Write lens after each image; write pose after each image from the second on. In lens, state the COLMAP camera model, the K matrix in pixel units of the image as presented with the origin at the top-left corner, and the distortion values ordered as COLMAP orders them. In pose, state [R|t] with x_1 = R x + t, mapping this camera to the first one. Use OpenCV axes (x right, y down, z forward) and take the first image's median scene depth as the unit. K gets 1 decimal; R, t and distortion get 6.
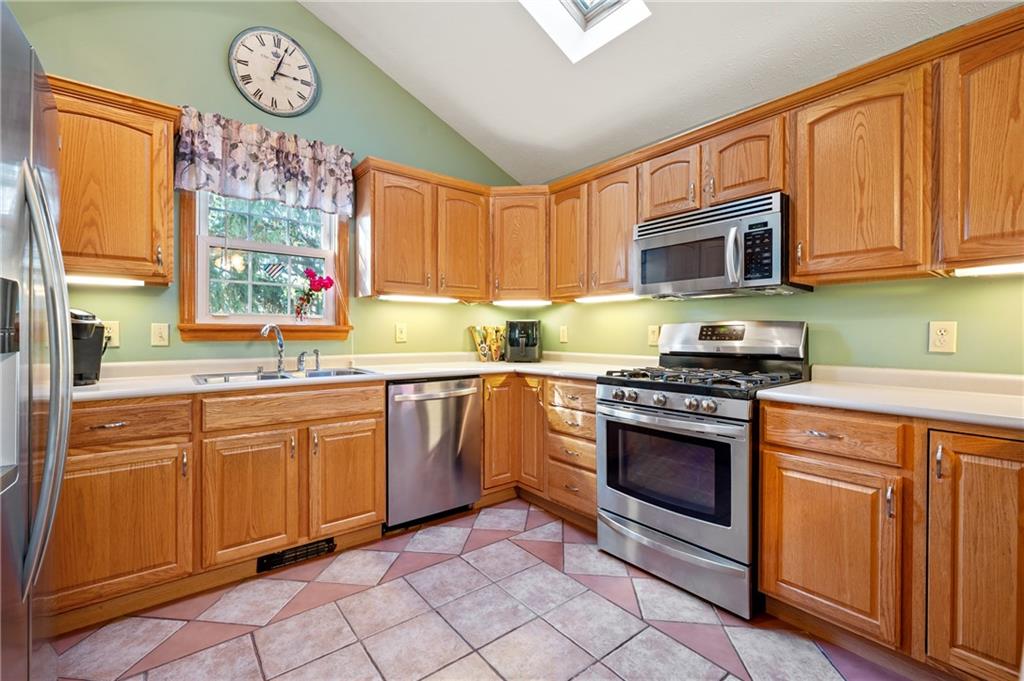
lens RADIAL K [[441.0, 0, 512.0], [0, 441.0, 335.1], [0, 0, 1]] dist [-0.001661, -0.000223]
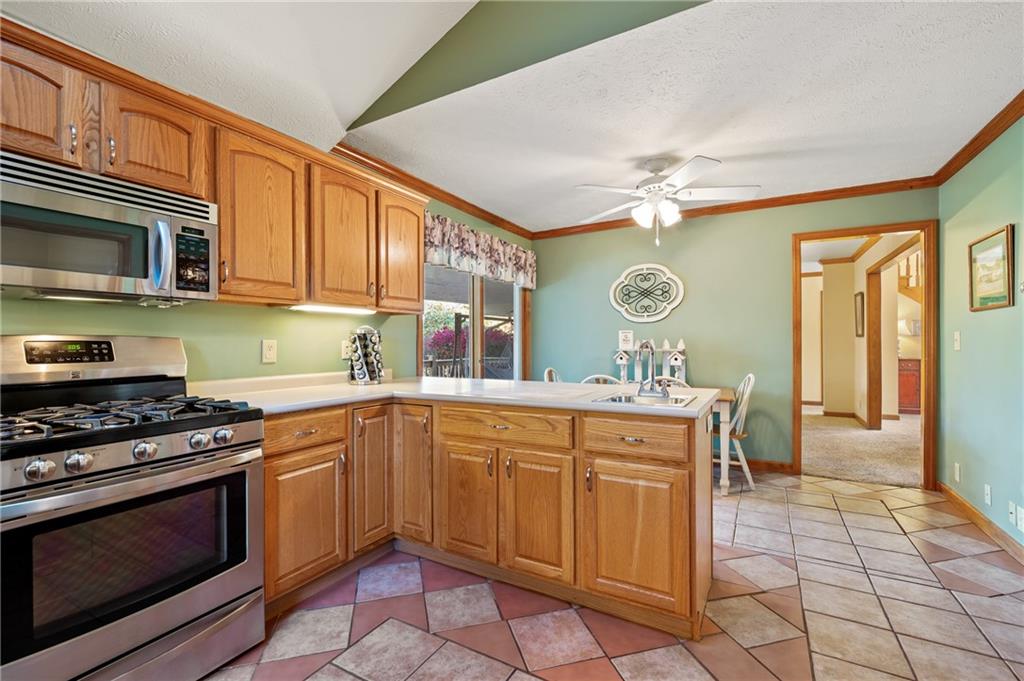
lens RADIAL K [[445.0, 0, 512.0], [0, 445.0, 340.5], [0, 0, 1]] dist [0.000769, 0.000088]
pose [[-0.370559, 0.002782, 0.928805, -0.412004], [0.006929, 0.999976, -0.000230, -0.016404], [-0.928783, 0.006350, -0.370569, 0.578936]]
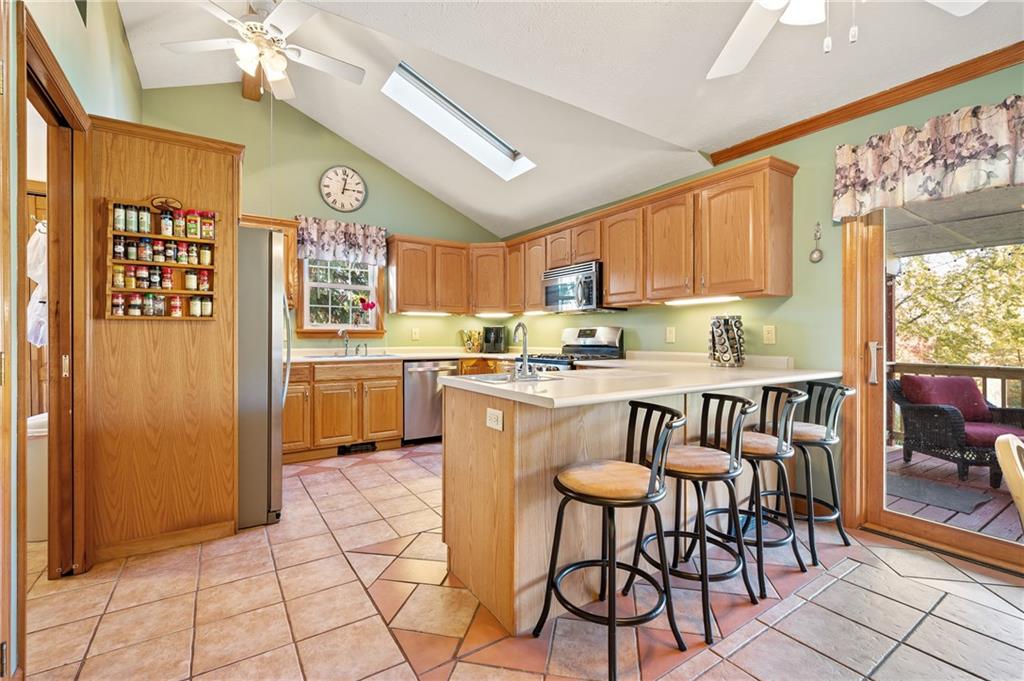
lens RADIAL K [[445.0, 0, 512.0], [0, 445.0, 340.5], [0, 0, 1]] dist [0.000769, 0.000088]
pose [[0.995849, -0.001119, -0.091018, 0.319477], [0.001407, 0.999994, 0.003106, 0.016364], [0.091014, -0.003221, 0.995844, -0.766161]]
